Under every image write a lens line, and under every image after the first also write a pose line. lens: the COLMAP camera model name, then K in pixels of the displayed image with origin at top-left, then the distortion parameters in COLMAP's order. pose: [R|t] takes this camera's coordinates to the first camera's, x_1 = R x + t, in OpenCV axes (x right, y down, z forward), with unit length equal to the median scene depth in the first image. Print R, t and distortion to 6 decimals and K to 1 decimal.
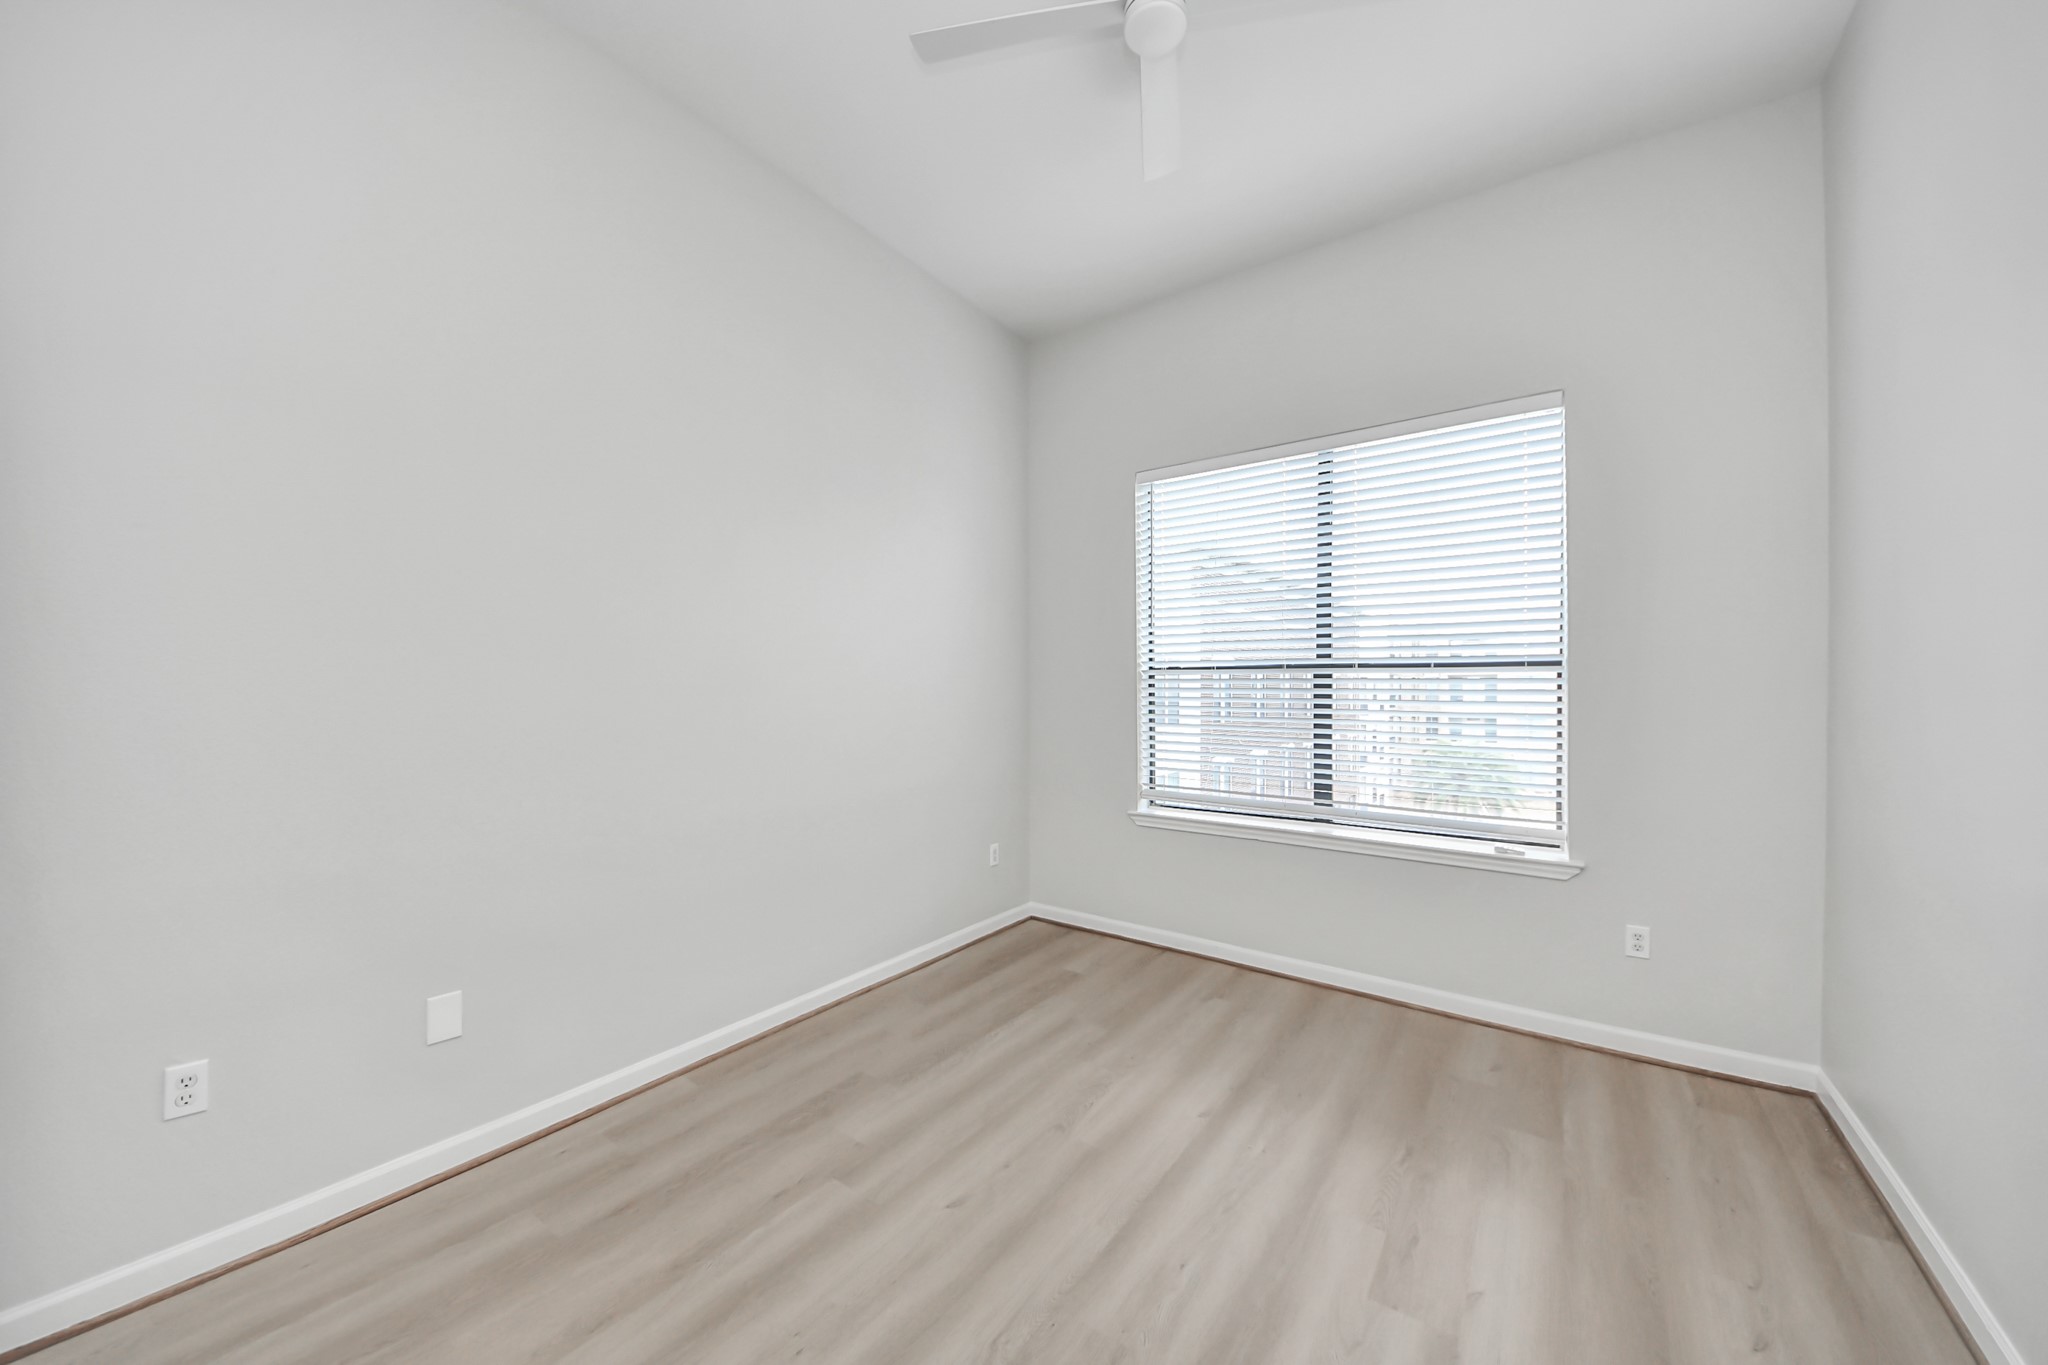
lens RADIAL K [[723.7, 0, 993.9], [0, 723.7, 686.7], [0, 0, 1]] dist [0.010788, -0.012638]
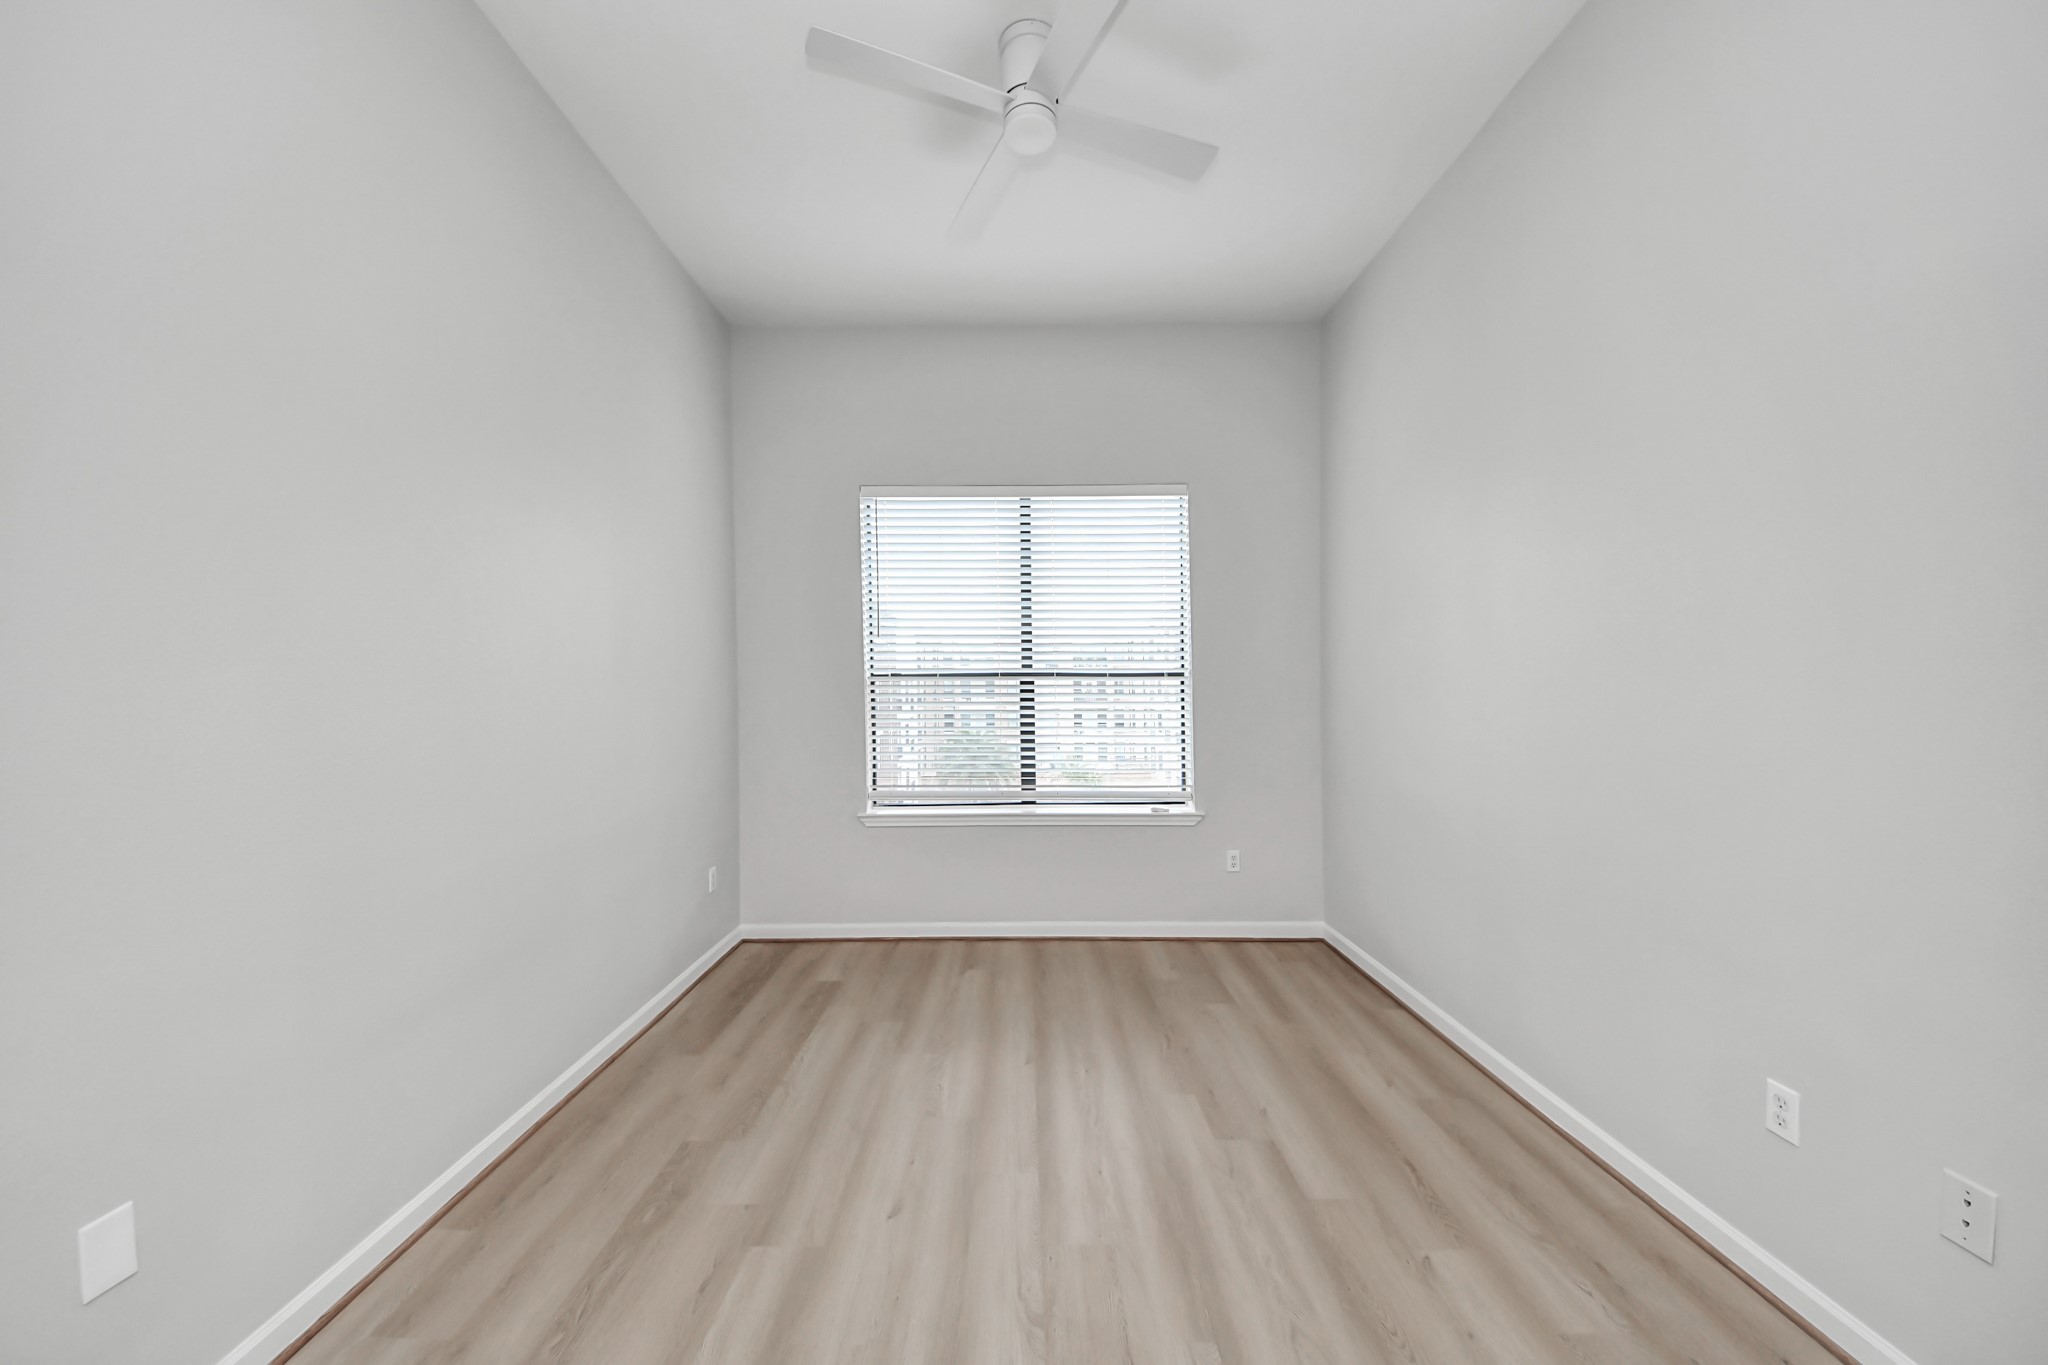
lens RADIAL K [[719.8, 0, 1008.1], [0, 719.8, 683.1], [0, 0, 1]] dist [0.037725, -0.021057]
pose [[0.804356, 0.002426, 0.594142, -0.308334], [0.005715, 0.999914, -0.011821, -0.000108], [-0.594120, 0.012904, 0.804273, 0.057548]]
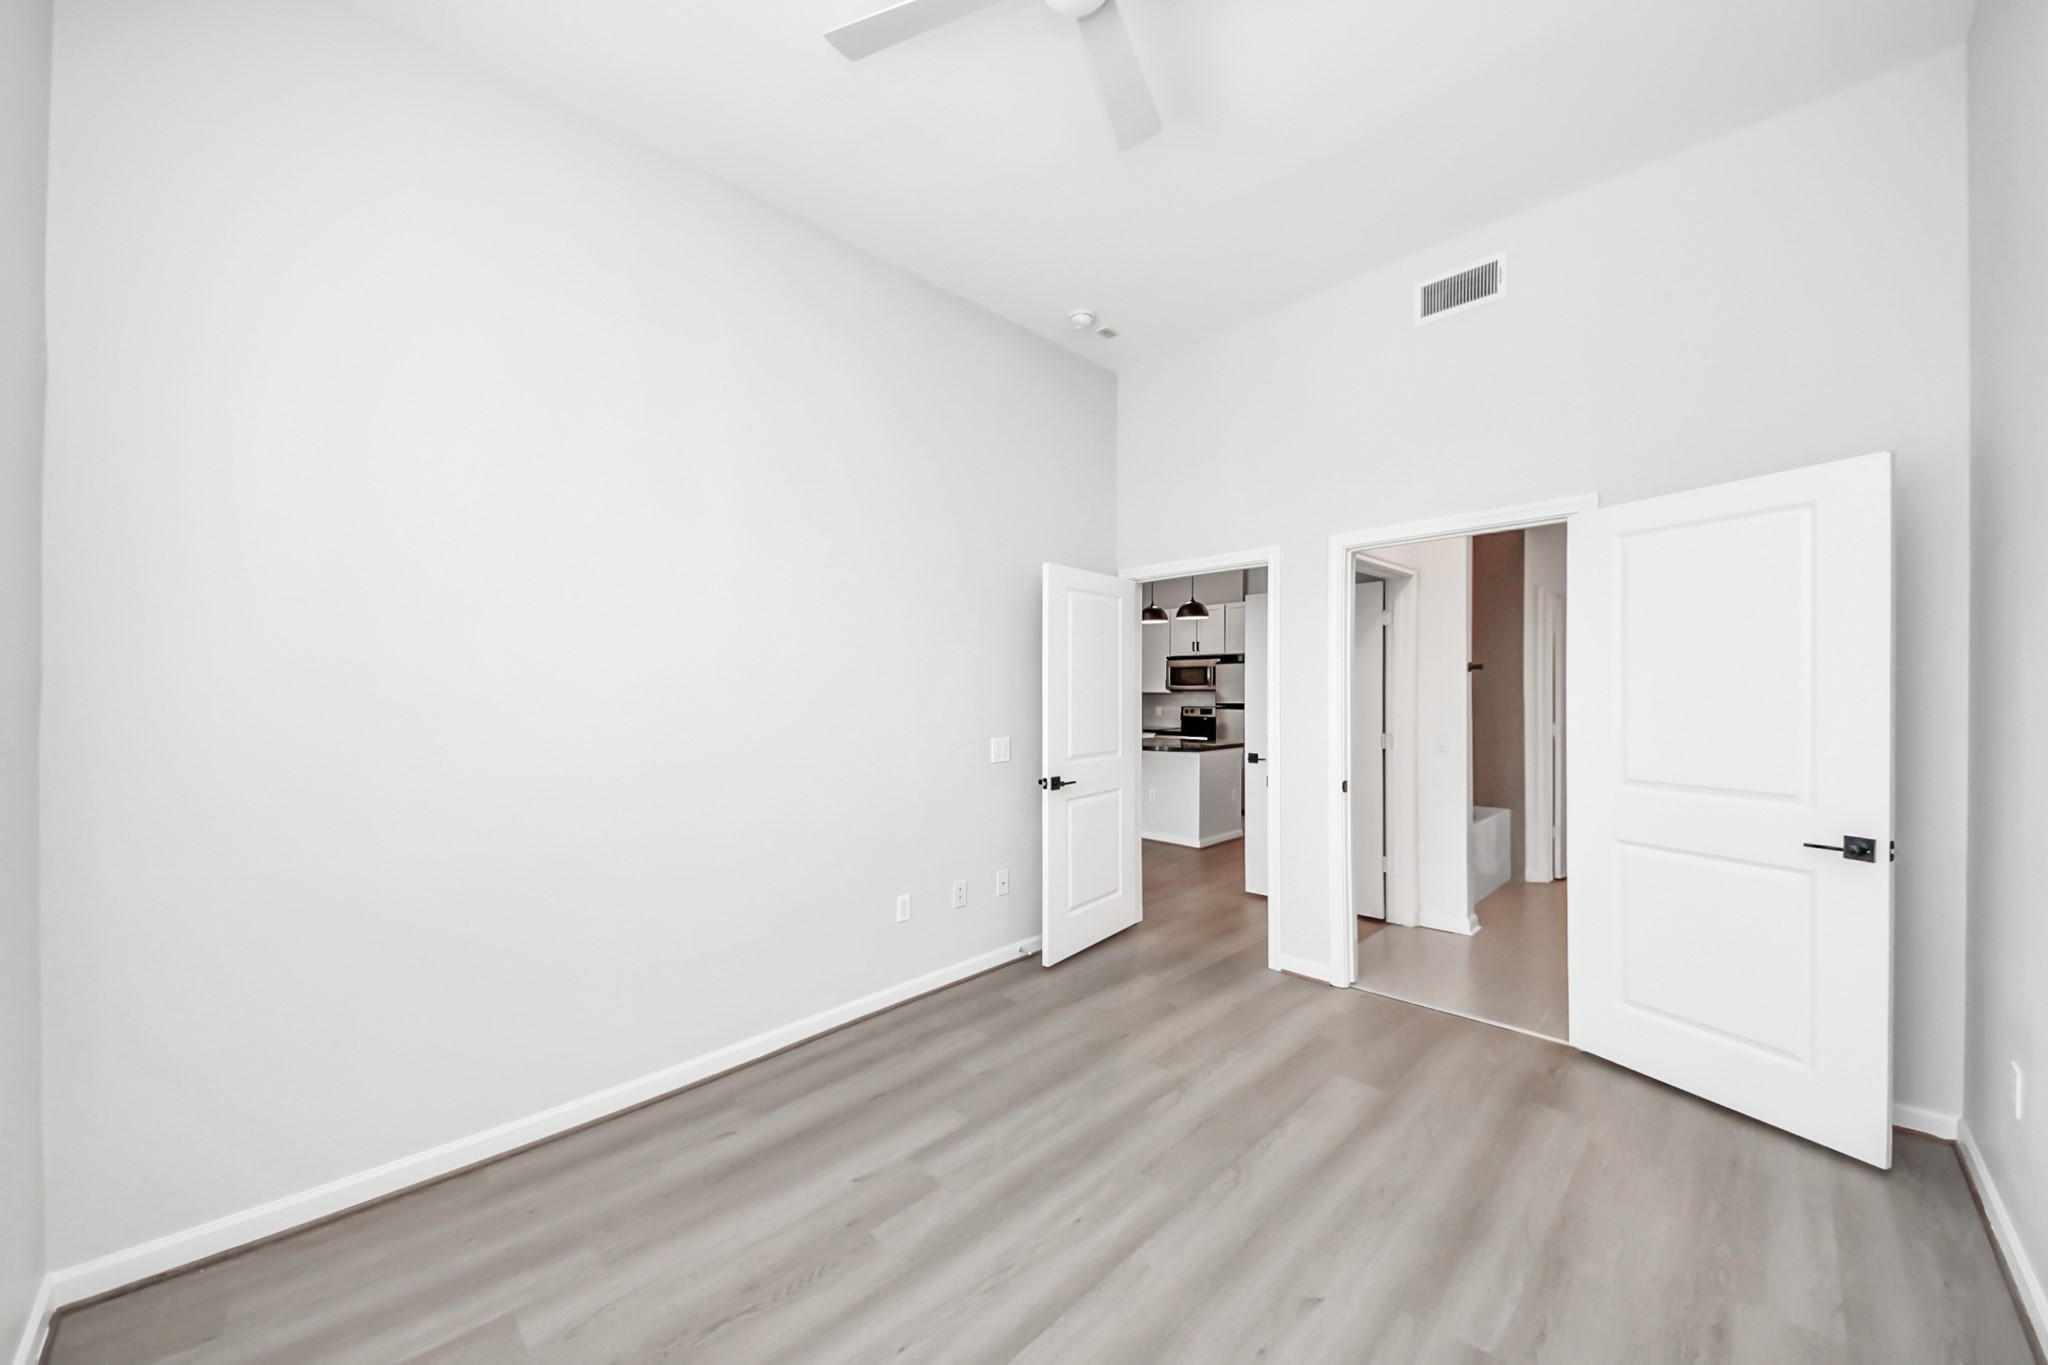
lens RADIAL K [[754.8, 0, 1031.9], [0, 754.8, 714.7], [0, 0, 1]] dist [0.002253, -0.011478]
pose [[-0.992234, 0.007087, 0.124181, 0.095867], [0.011265, 0.999393, 0.032980, -0.009557], [-0.123872, 0.034123, -0.991711, 1.128503]]
